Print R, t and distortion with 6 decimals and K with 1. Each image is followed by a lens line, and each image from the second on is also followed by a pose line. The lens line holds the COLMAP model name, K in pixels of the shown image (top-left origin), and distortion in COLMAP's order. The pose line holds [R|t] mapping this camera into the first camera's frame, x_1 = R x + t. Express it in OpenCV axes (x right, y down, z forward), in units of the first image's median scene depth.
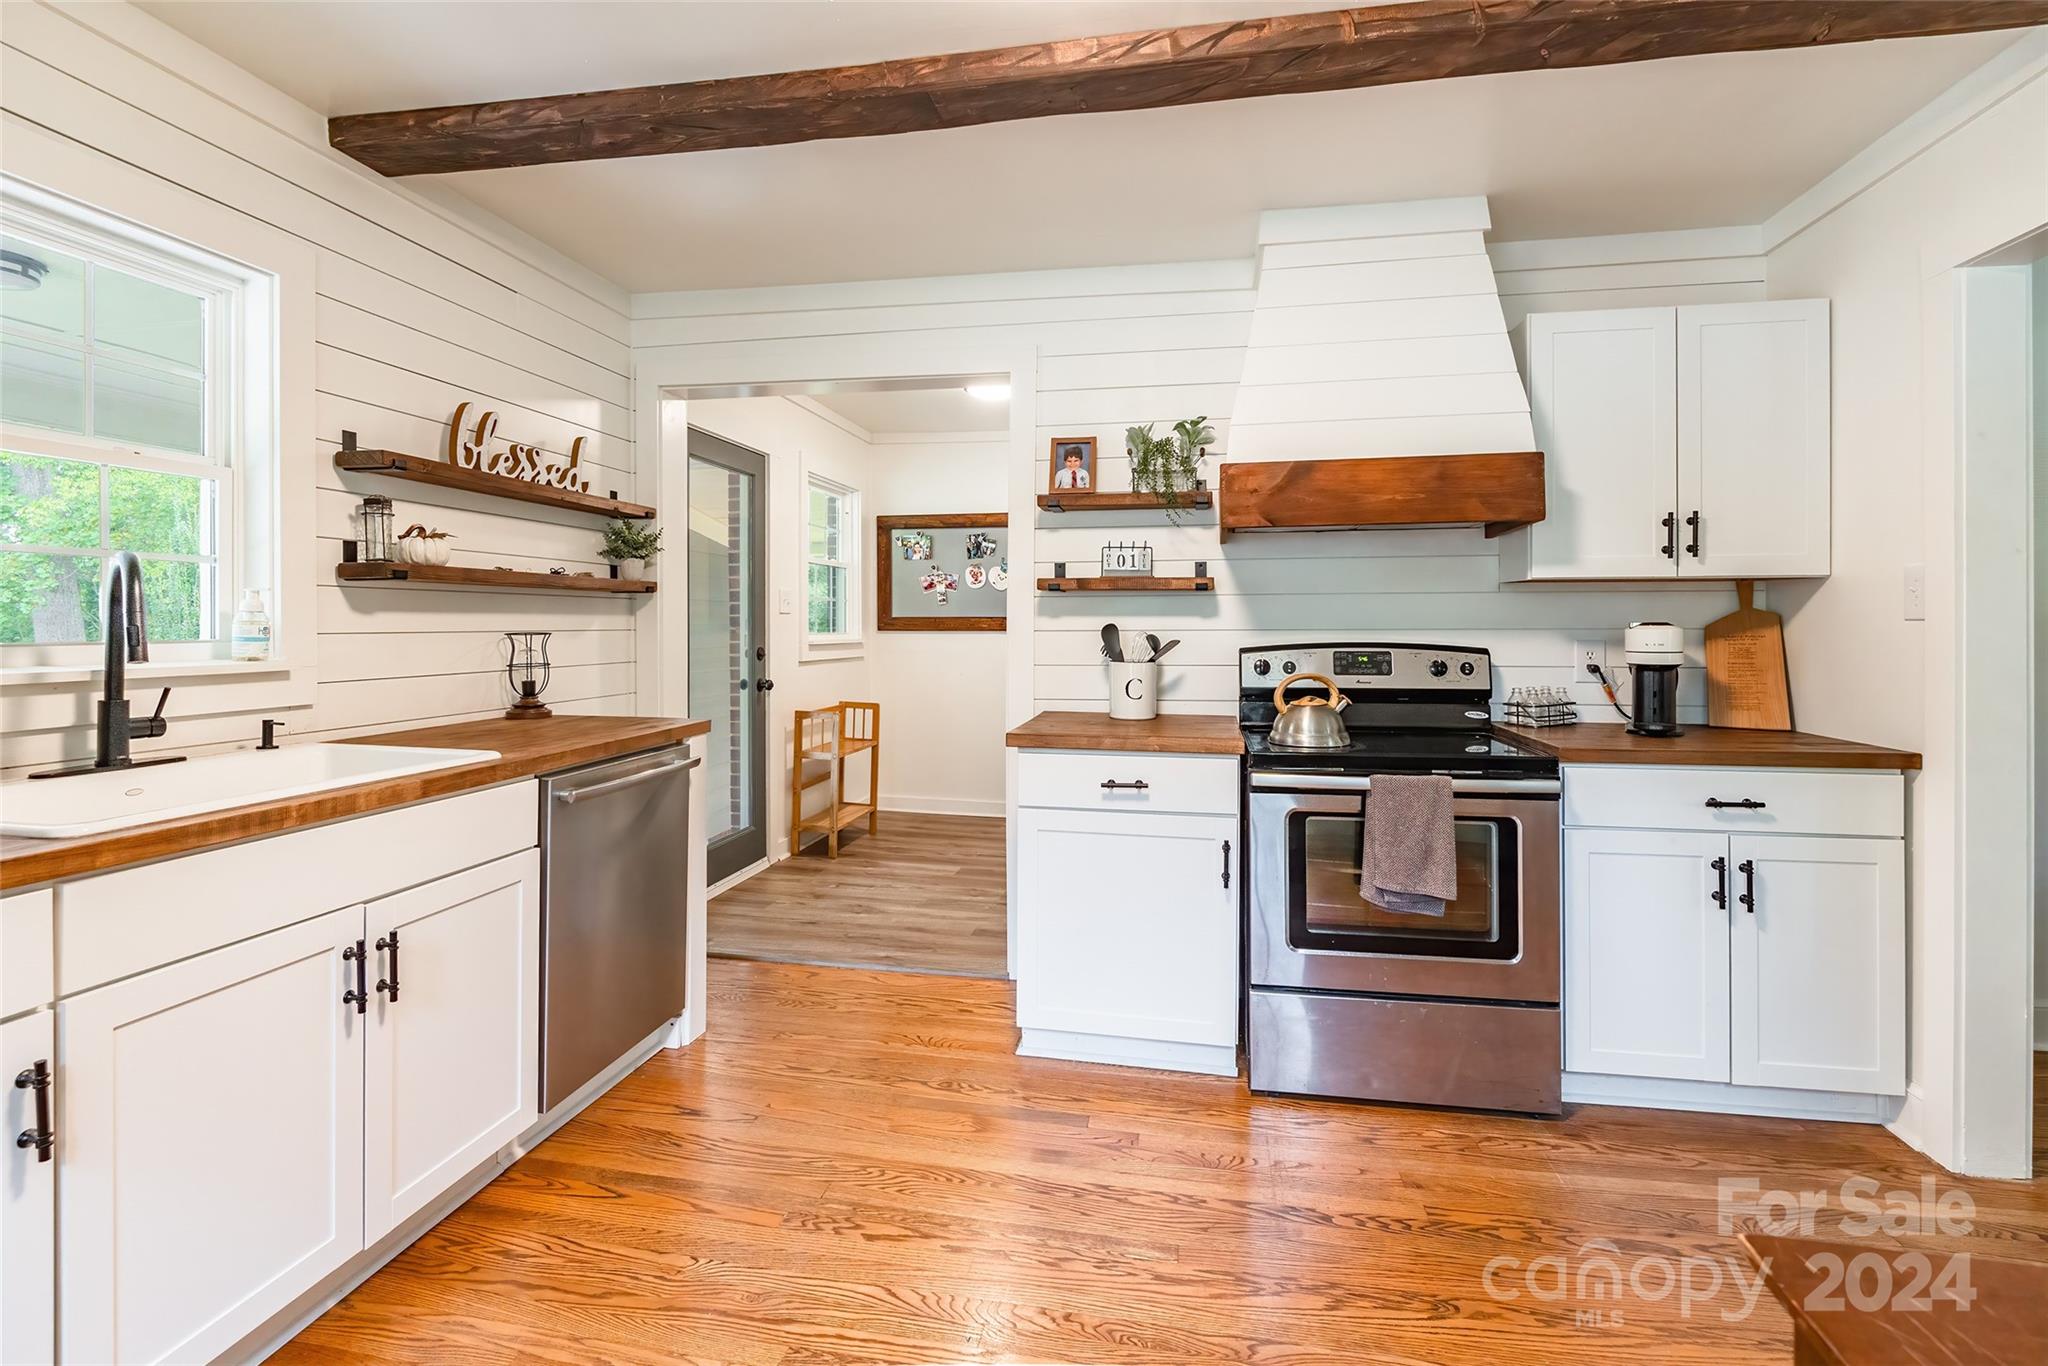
lens RADIAL K [[941.0, 0, 893.3], [0, 941.0, 639.3], [0, 0, 1]] dist [-0.013540, -0.000173]
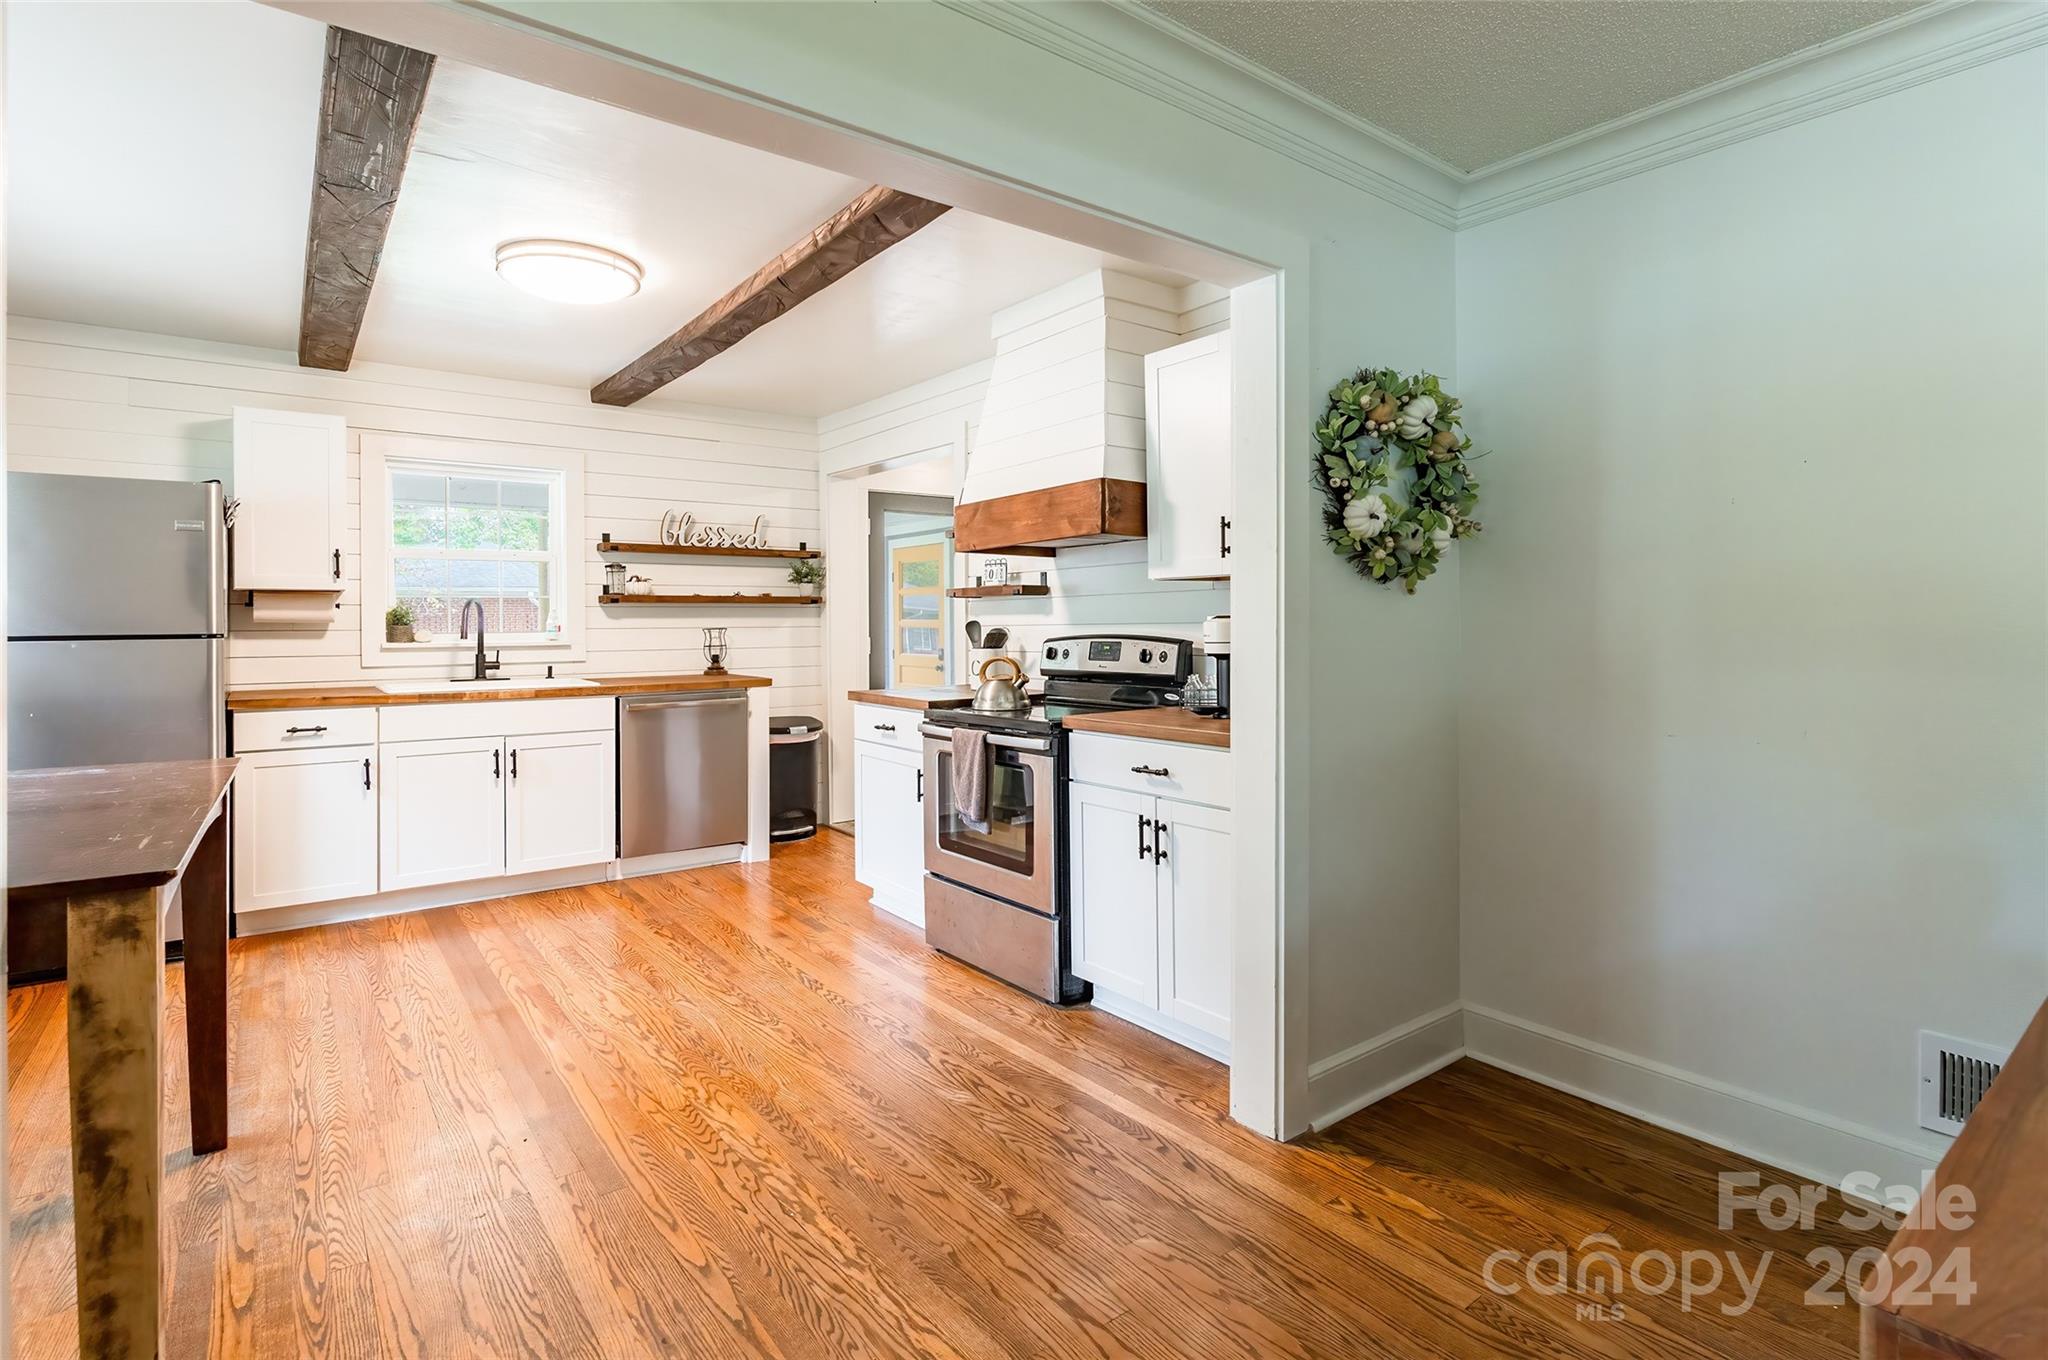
lens RADIAL K [[929.1, 0, 1020.1], [0, 929.1, 642.7], [0, 0, 1]] dist [-0.001614, -0.000060]
pose [[0.765345, 0.007435, -0.643577, 1.222623], [-0.002743, 0.999962, 0.008290, 0.004791], [0.643614, -0.004580, 0.765336, -0.003355]]
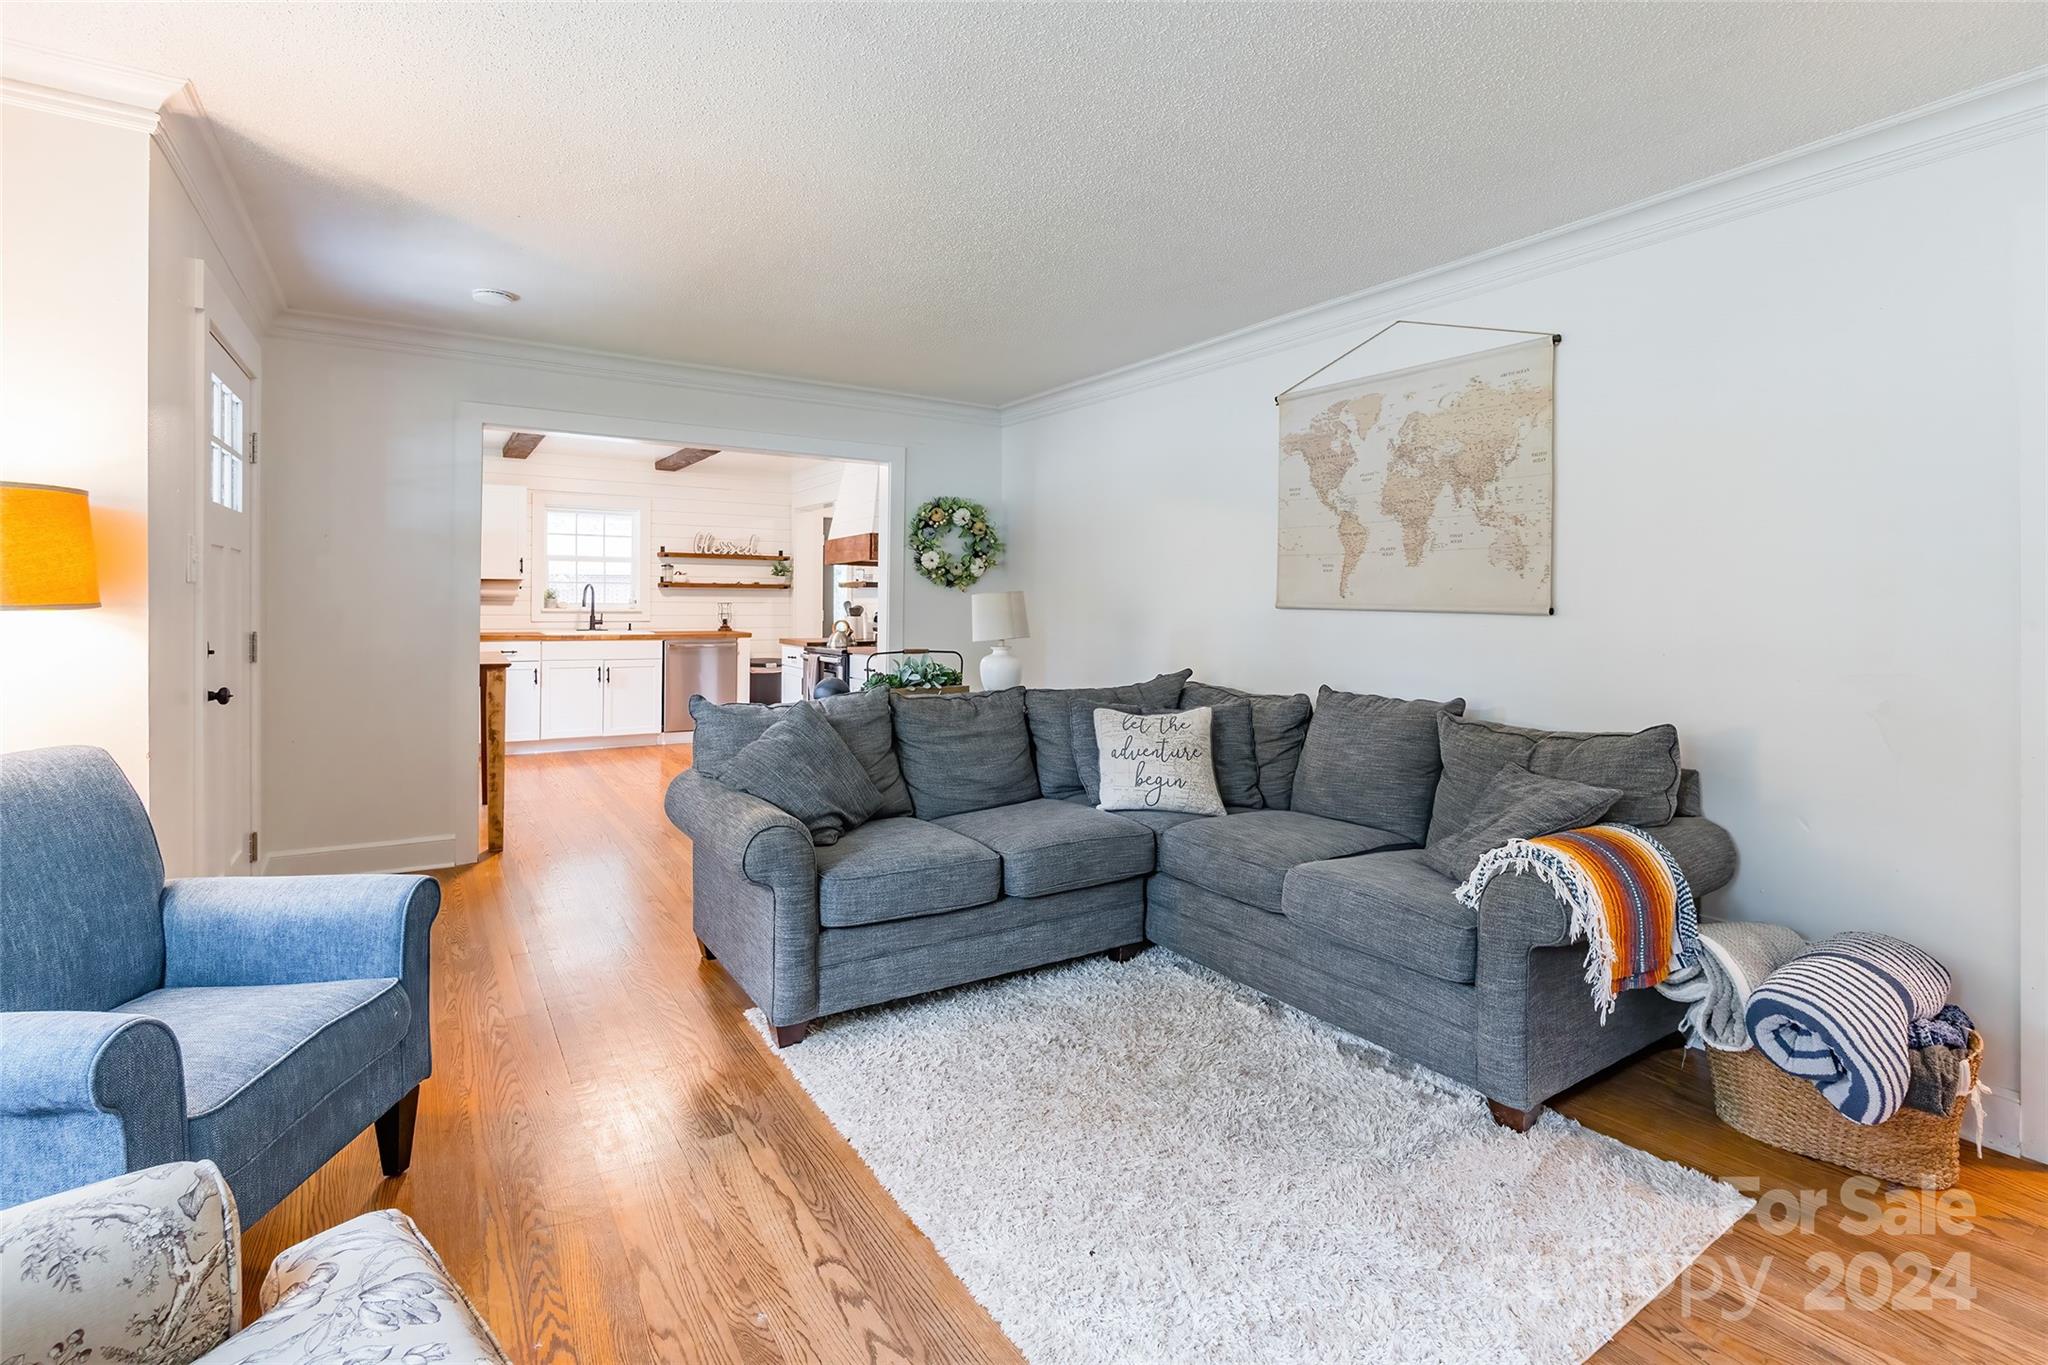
lens RADIAL K [[946.9, 0, 1018.0], [0, 946.9, 635.4], [0, 0, 1]] dist [-0.019129, 0.000093]
pose [[0.685746, 0.030568, -0.727199, 2.491690], [-0.018039, 0.999525, 0.025005, 0.005082], [0.727617, -0.004030, 0.685972, -0.415817]]
